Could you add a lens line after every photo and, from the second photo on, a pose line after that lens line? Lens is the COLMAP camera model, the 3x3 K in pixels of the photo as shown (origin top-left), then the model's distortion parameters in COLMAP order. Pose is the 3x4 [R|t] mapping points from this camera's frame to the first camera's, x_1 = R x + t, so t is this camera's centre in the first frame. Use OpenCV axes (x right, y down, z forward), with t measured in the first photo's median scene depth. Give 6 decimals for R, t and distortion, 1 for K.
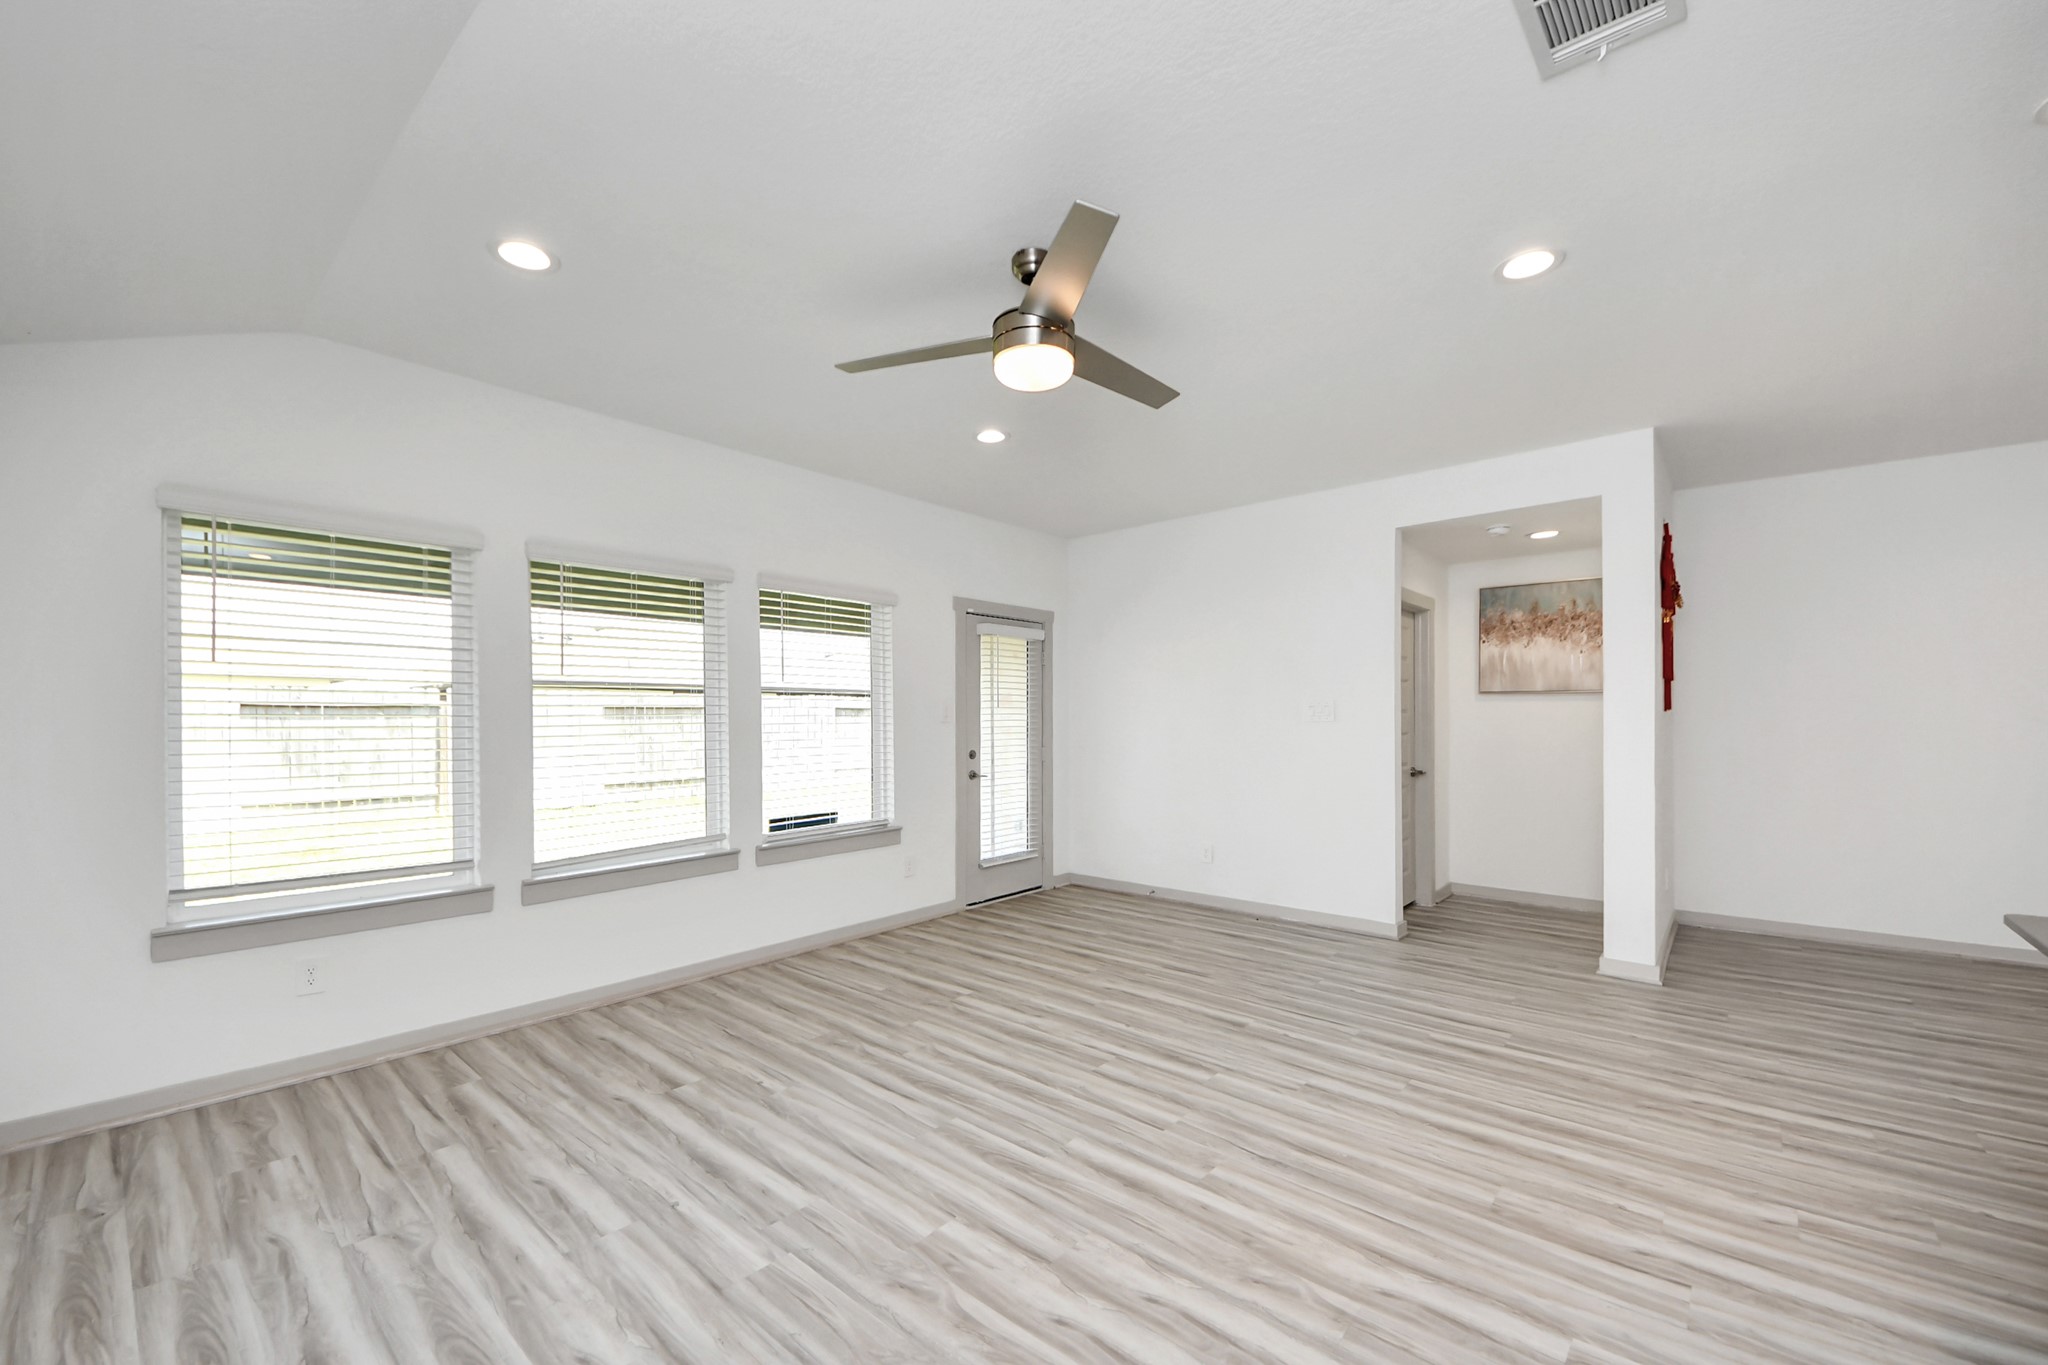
lens RADIAL K [[793.8, 0, 992.4], [0, 793.8, 713.3], [0, 0, 1]] dist [0.004930, -0.001408]
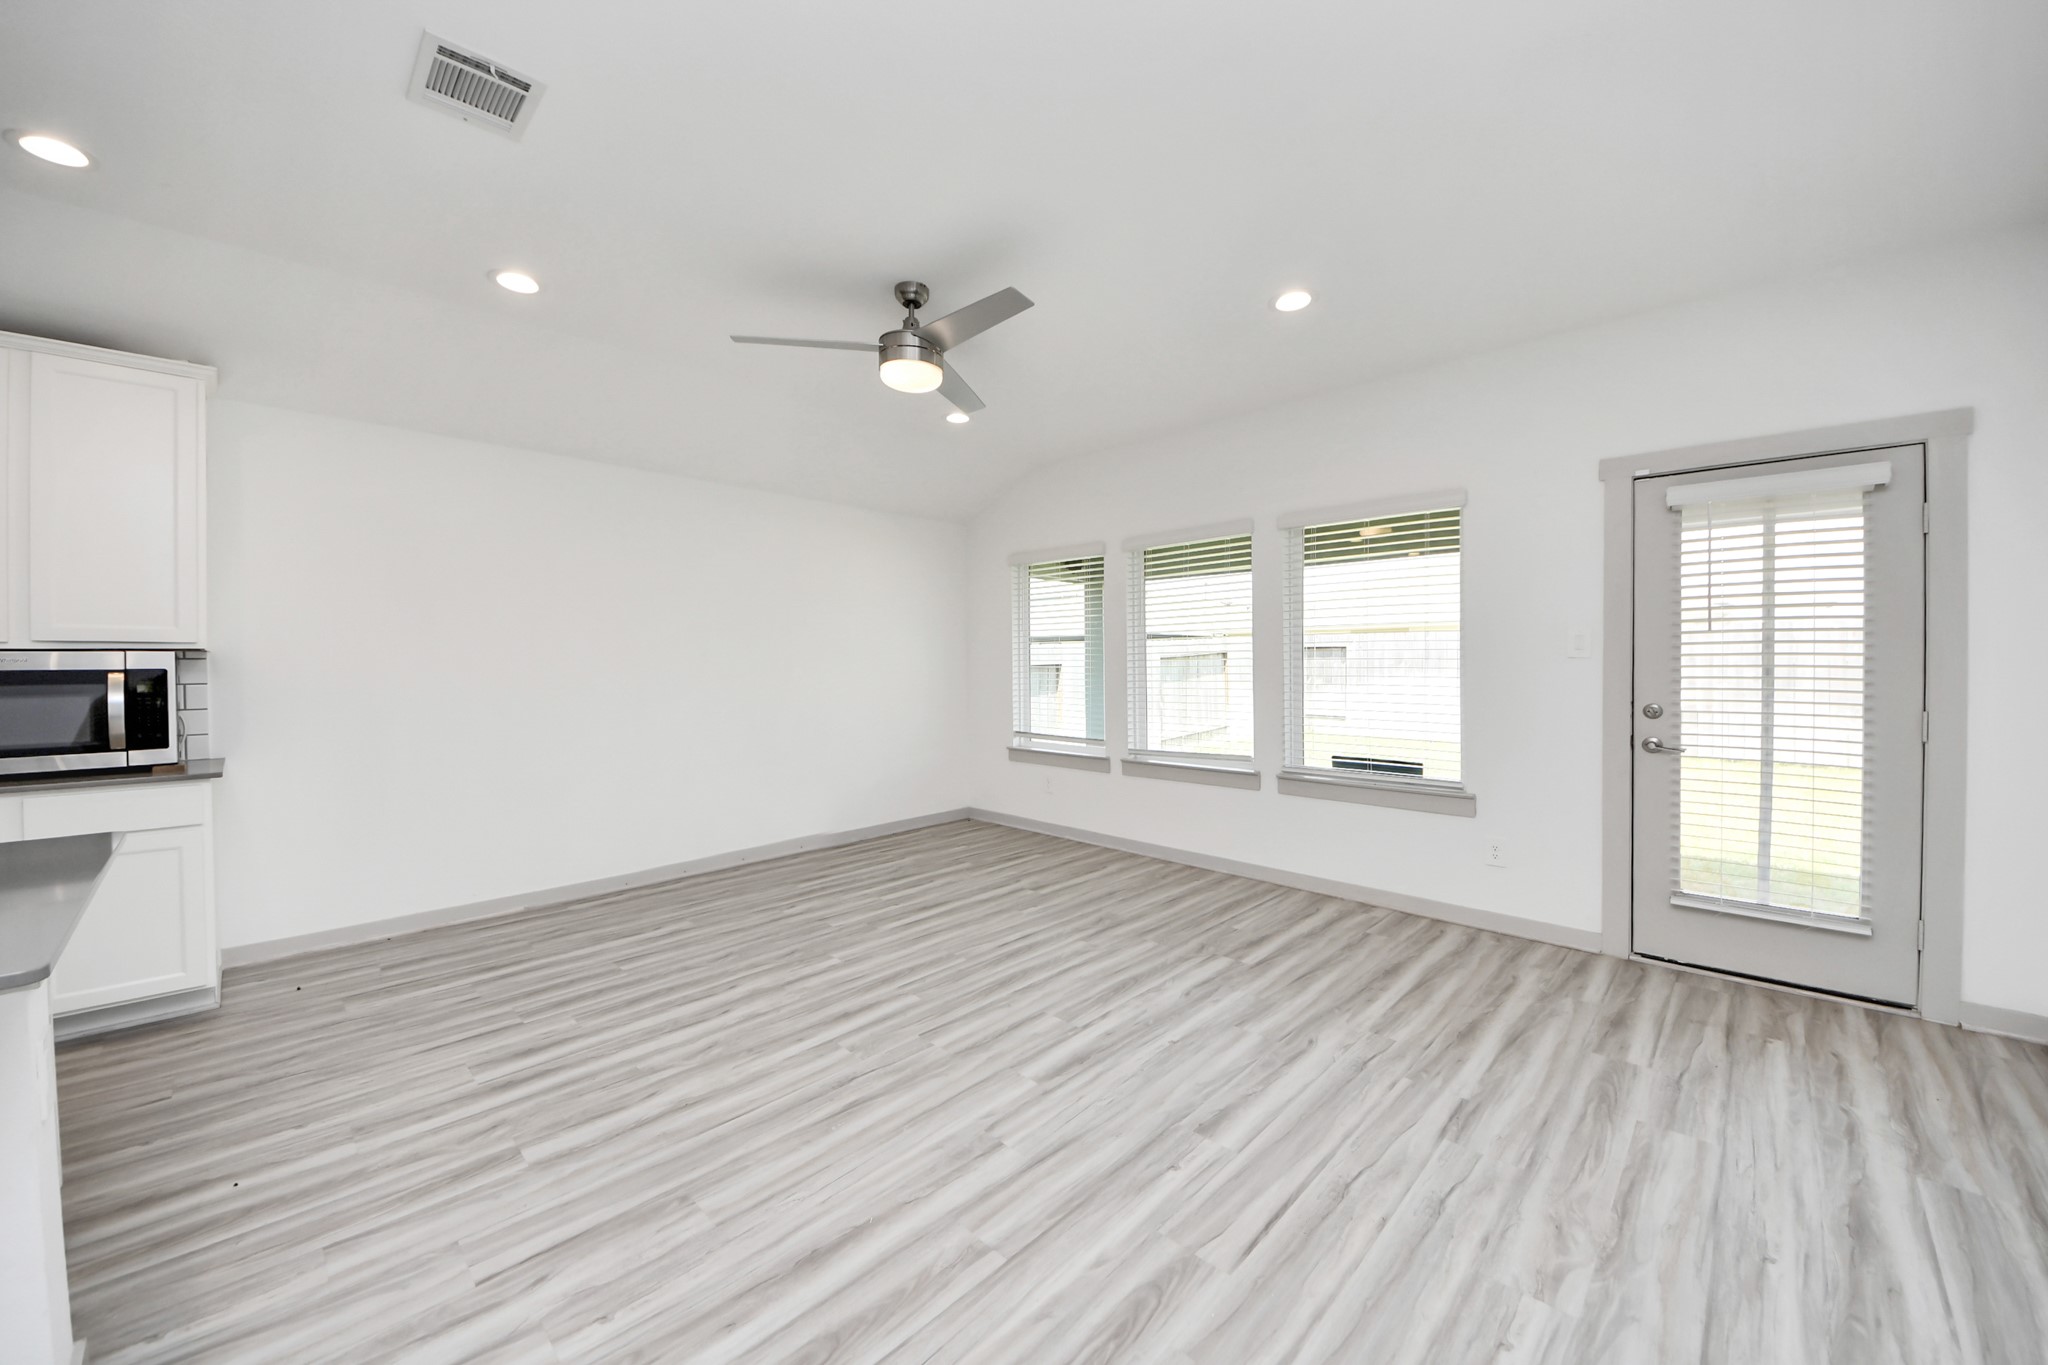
lens RADIAL K [[793.8, 0, 1070.7], [0, 793.8, 671.0], [0, 0, 1]] dist [0.004930, -0.001408]
pose [[0.001171, 0.018825, -0.999822, 0.896243], [-0.000222, 0.999823, 0.018825, 0.012795], [0.999999, 0.000200, 0.001175, 0.850245]]
